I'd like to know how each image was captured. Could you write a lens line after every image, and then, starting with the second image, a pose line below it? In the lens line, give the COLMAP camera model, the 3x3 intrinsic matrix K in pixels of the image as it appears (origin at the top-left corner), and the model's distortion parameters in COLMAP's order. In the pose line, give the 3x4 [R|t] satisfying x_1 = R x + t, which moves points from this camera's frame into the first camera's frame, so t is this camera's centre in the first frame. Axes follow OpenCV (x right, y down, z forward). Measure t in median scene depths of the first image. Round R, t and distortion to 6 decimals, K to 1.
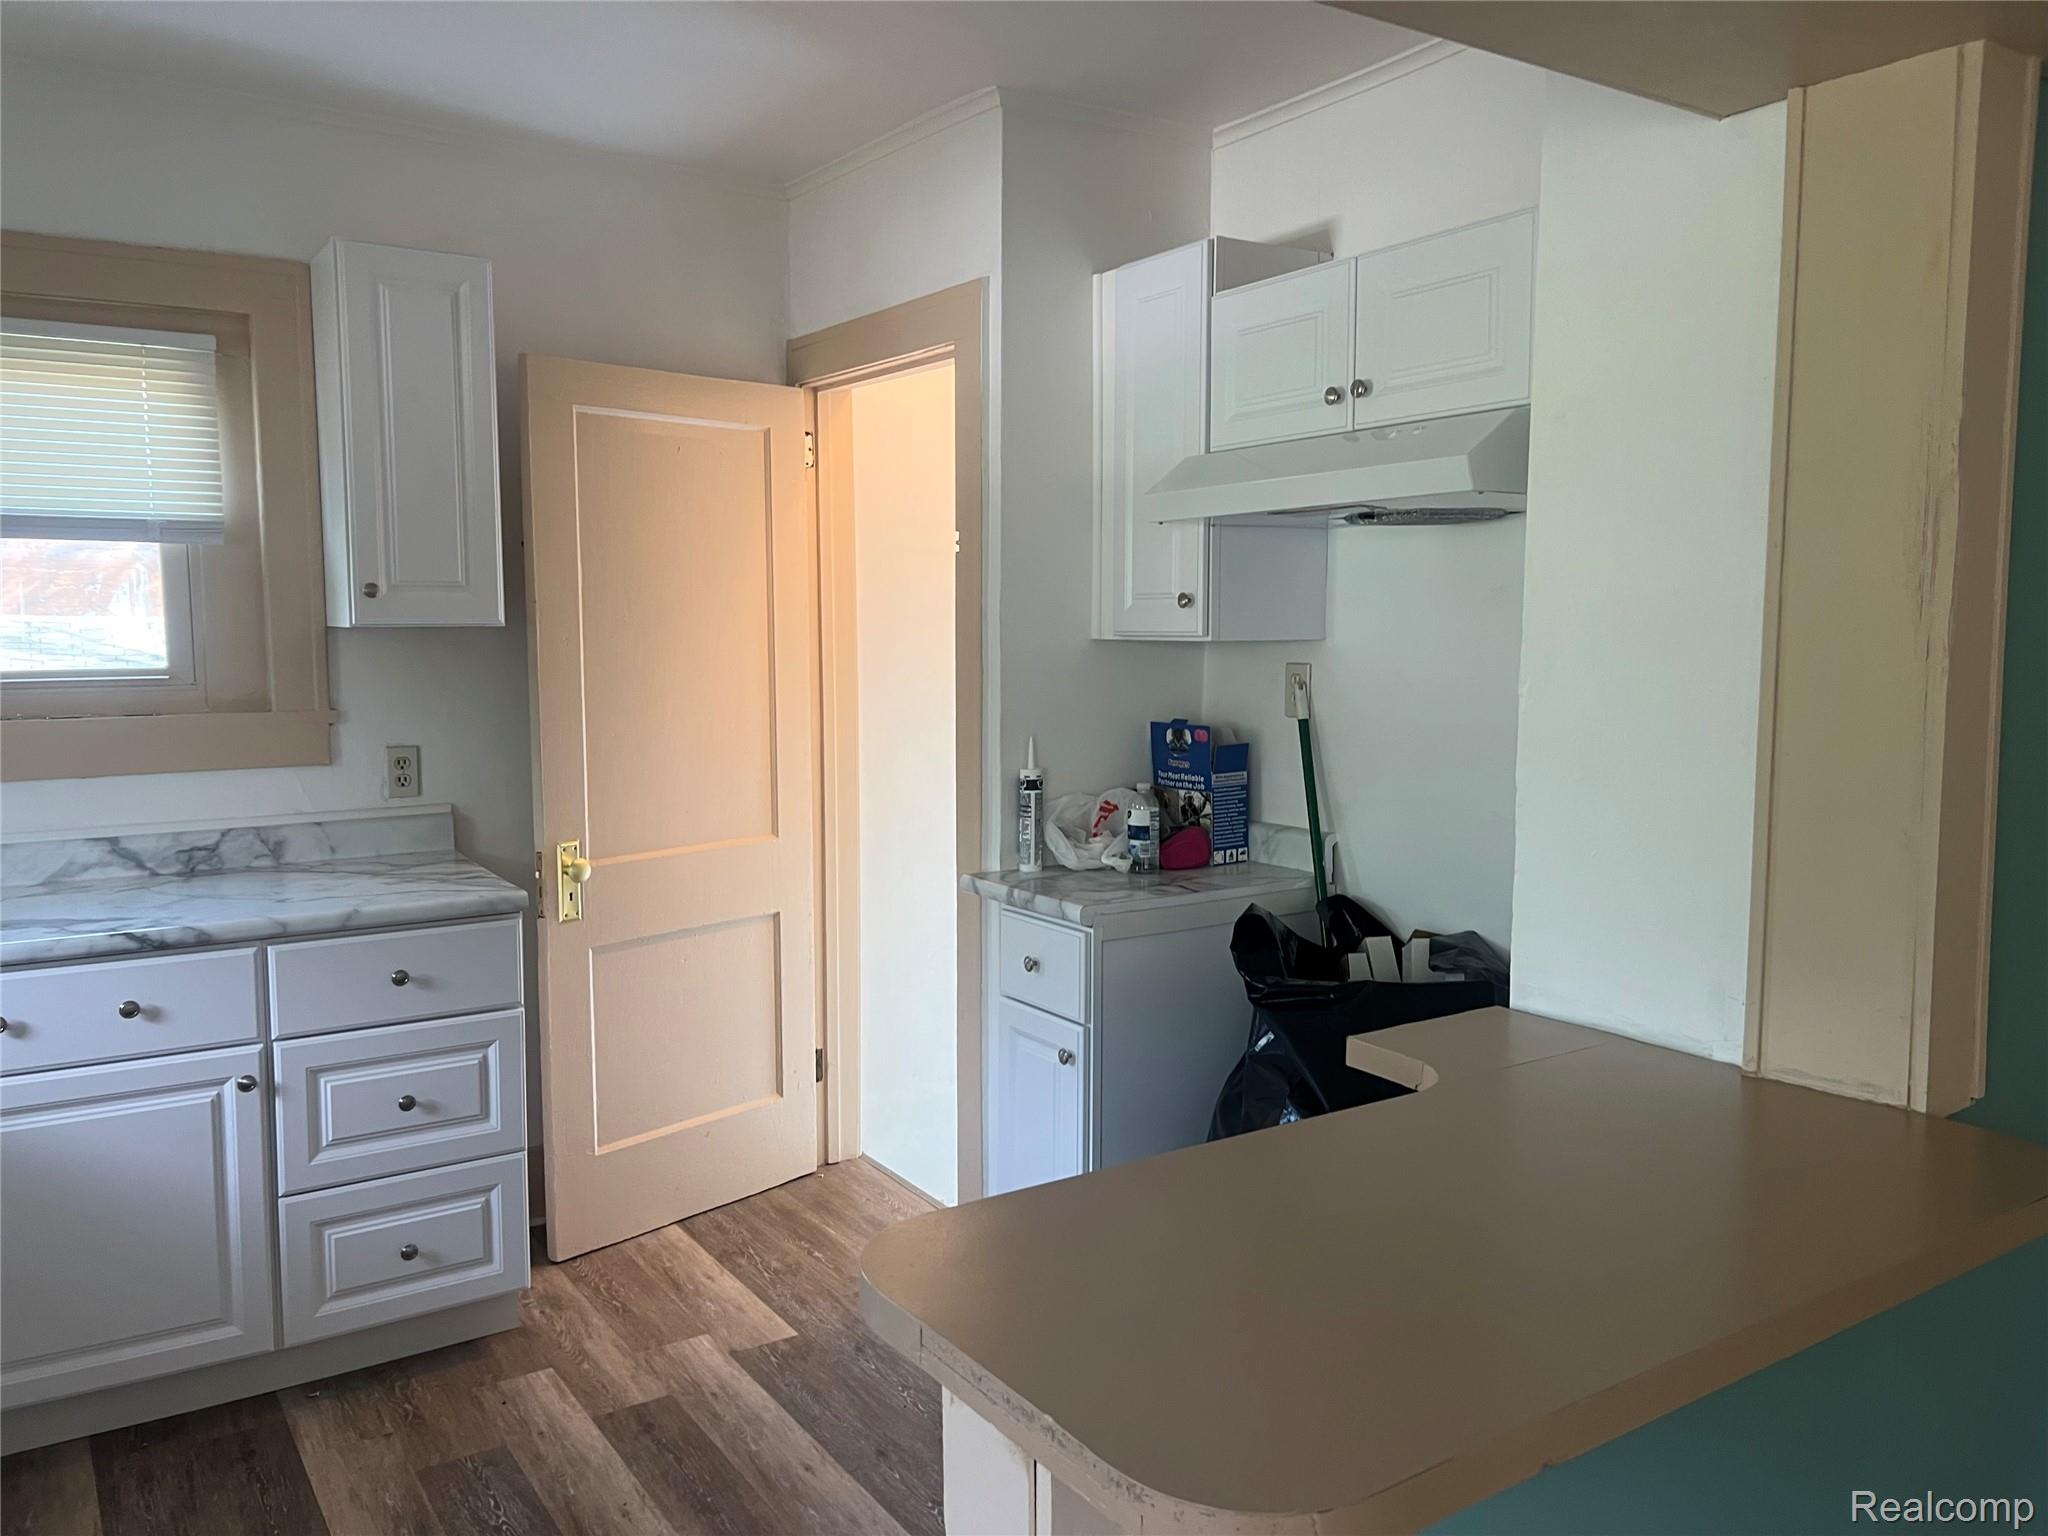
lens RADIAL K [[1543.0, 0, 1032.0], [0, 1543.0, 746.7], [0, 0, 1]] dist [0.036293, -0.039044]
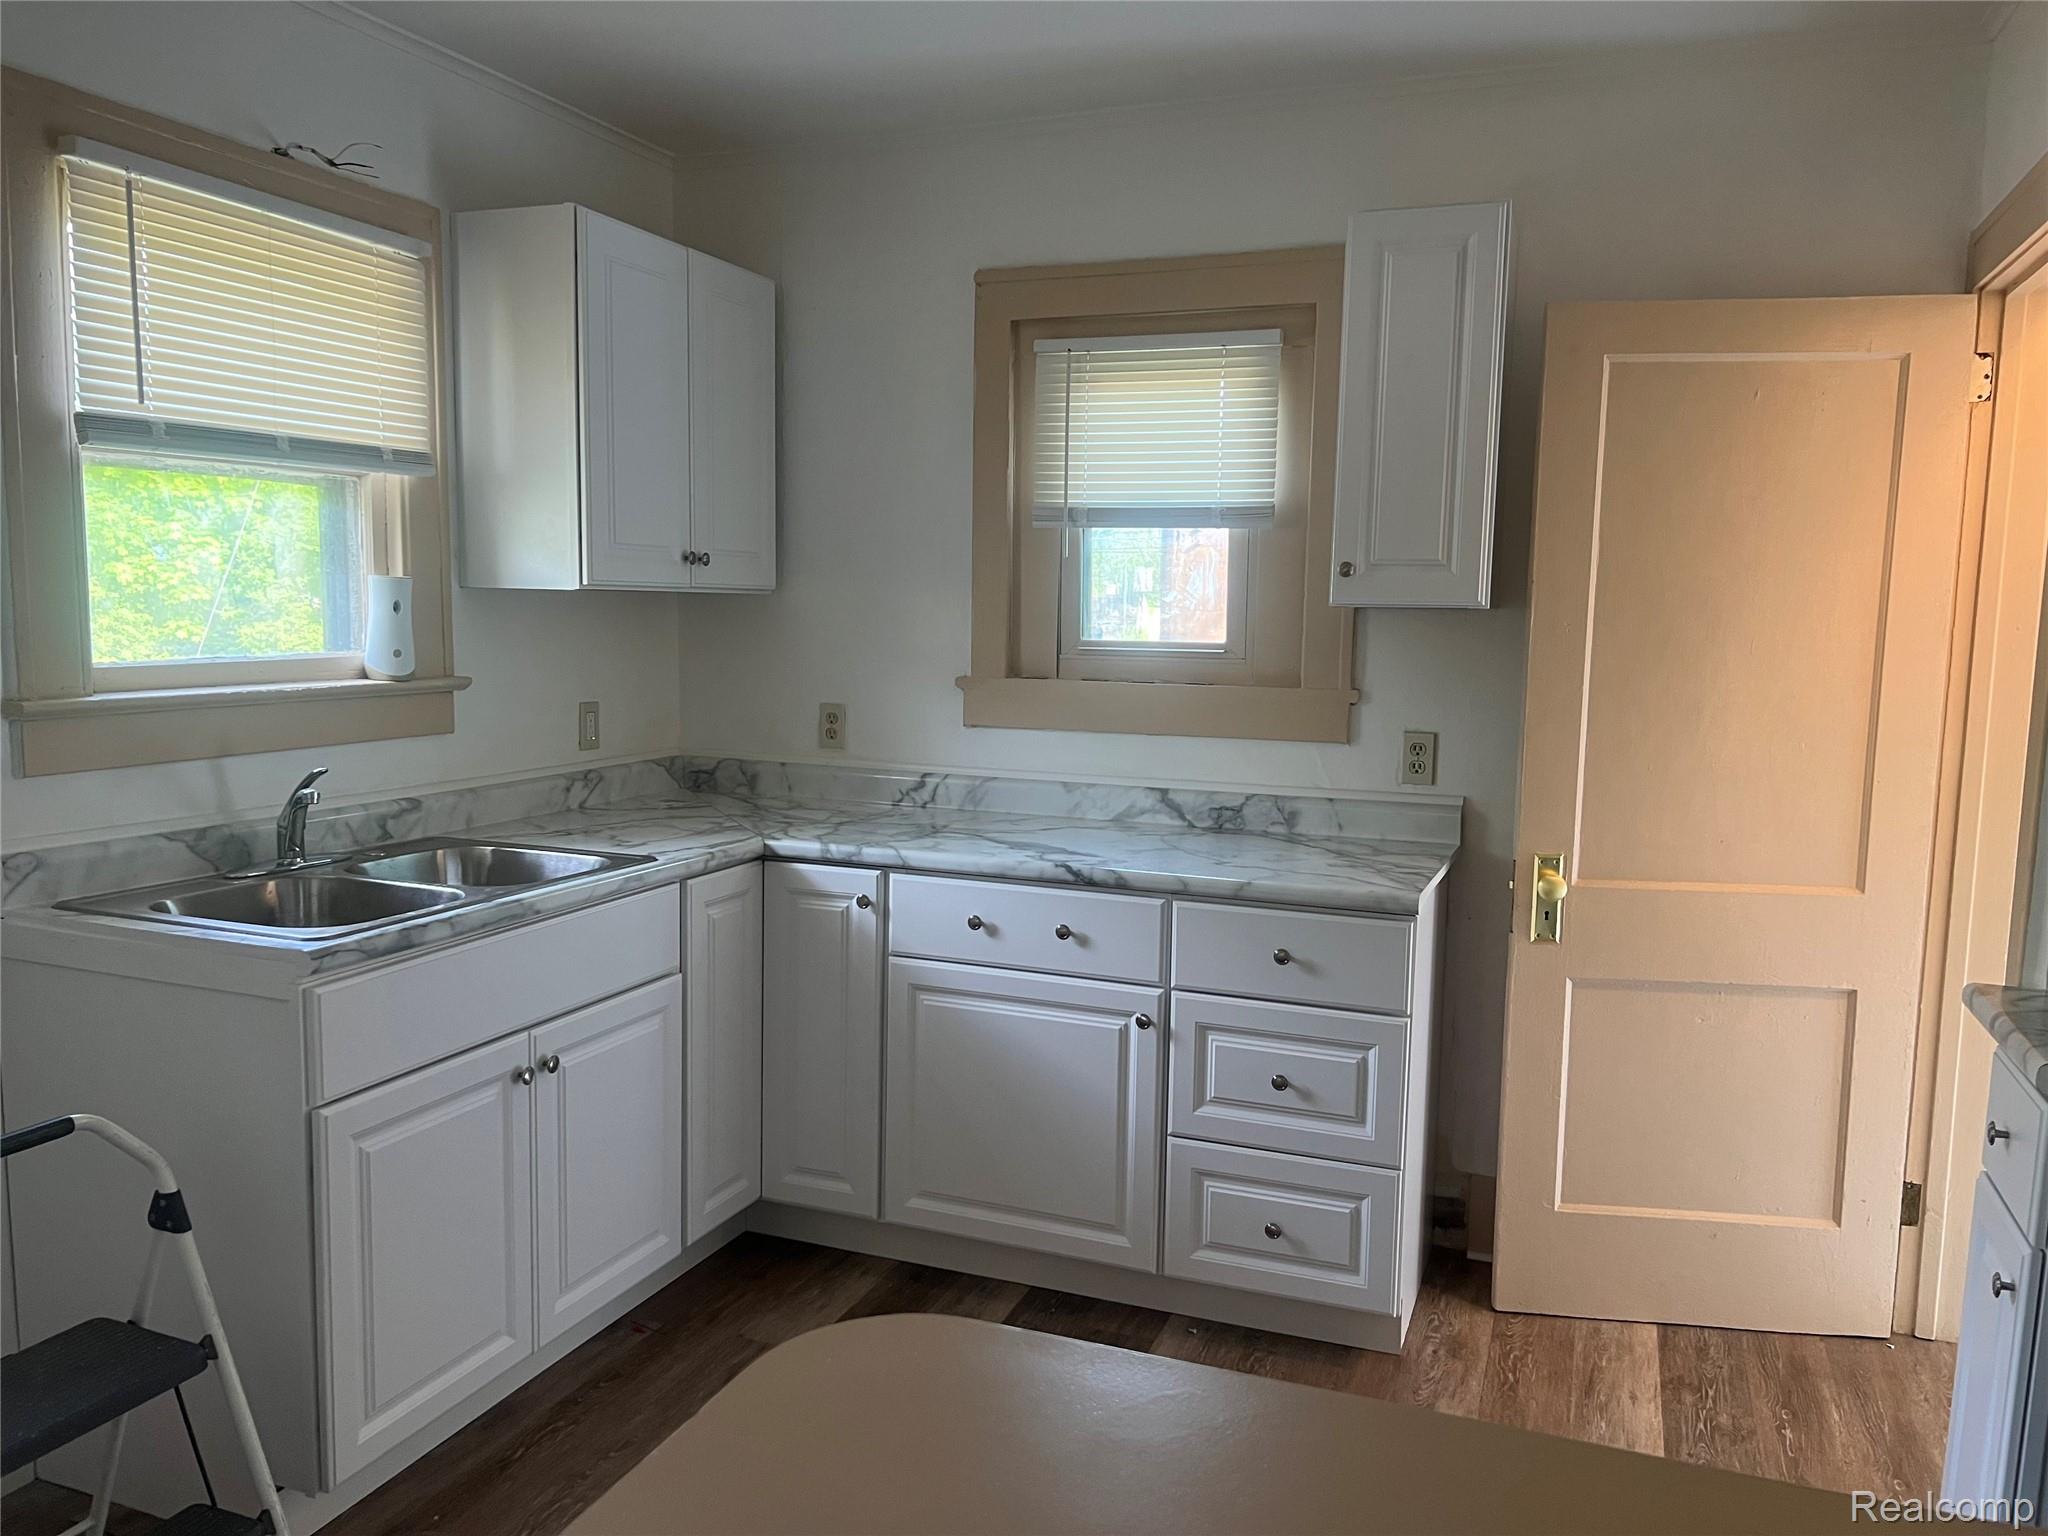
lens RADIAL K [[1543.0, 0, 1064.7], [0, 1543.0, 784.9], [0, 0, 1]] dist [0.036293, -0.039044]
pose [[0.576073, 0.105415, -0.810572, 0.276224], [-0.089410, 0.993825, 0.065703, -0.011911], [0.812493, 0.034623, 0.581941, 0.277502]]
